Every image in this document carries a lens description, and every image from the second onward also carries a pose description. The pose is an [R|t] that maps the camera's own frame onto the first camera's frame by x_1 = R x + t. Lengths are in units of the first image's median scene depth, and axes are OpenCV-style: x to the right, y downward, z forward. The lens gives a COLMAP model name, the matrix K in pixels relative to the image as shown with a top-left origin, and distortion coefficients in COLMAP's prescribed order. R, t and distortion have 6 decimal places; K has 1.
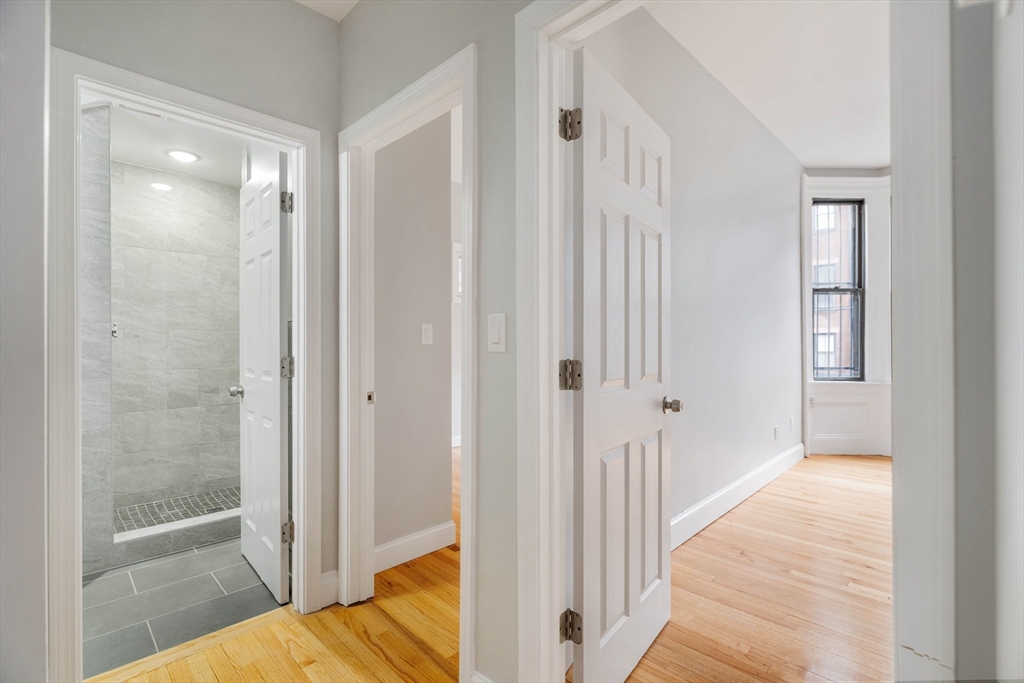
lens RADIAL K [[462.1, 0, 506.4], [0, 462.1, 339.5], [0, 0, 1]] dist [-0.005110, 0.002375]
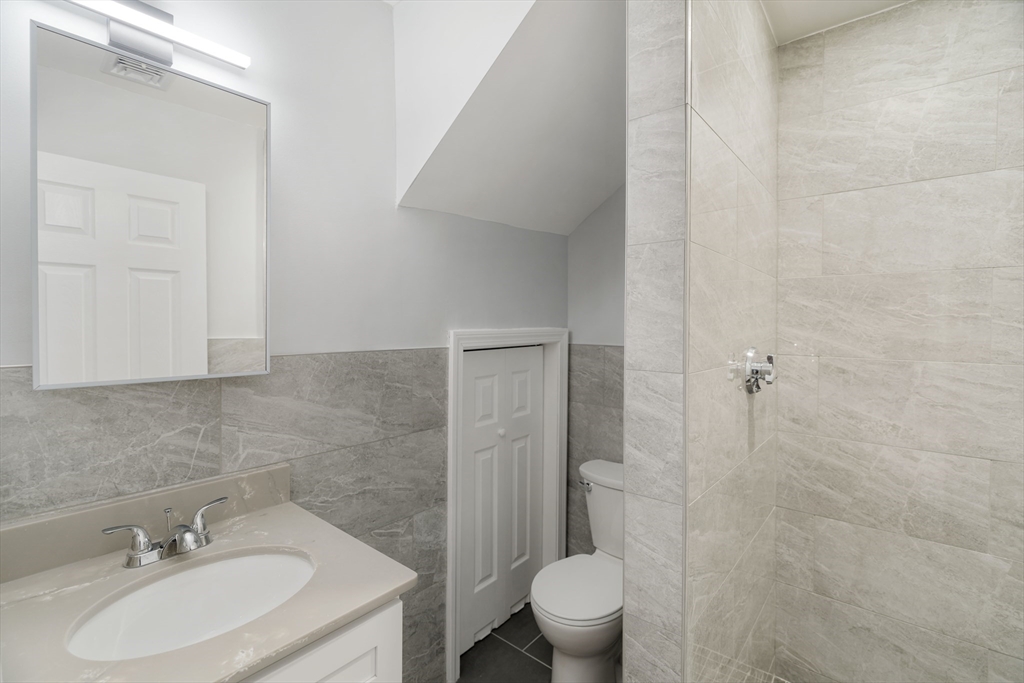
lens RADIAL K [[462.1, 0, 510.4], [0, 462.1, 333.6], [0, 0, 1]] dist [-0.005110, 0.002375]
pose [[0.097236, 0.027354, -0.994885, -0.335270], [0.003657, 0.999606, 0.027841, -0.061756], [0.995255, -0.006346, 0.097098, 0.583576]]
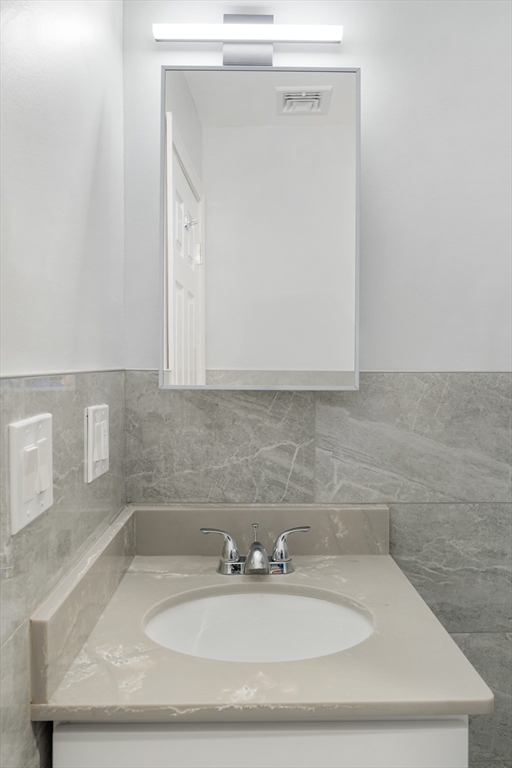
lens RADIAL K [[586.2, 0, 269.8], [0, 586.2, 365.7], [0, 0, 1]] dist [-0.008292, 0.006987]
pose [[-0.675739, -0.002756, -0.737136, -0.458903], [0.008679, 0.999894, -0.011694, 0.000382], [0.737090, -0.014300, -0.675643, 0.718085]]
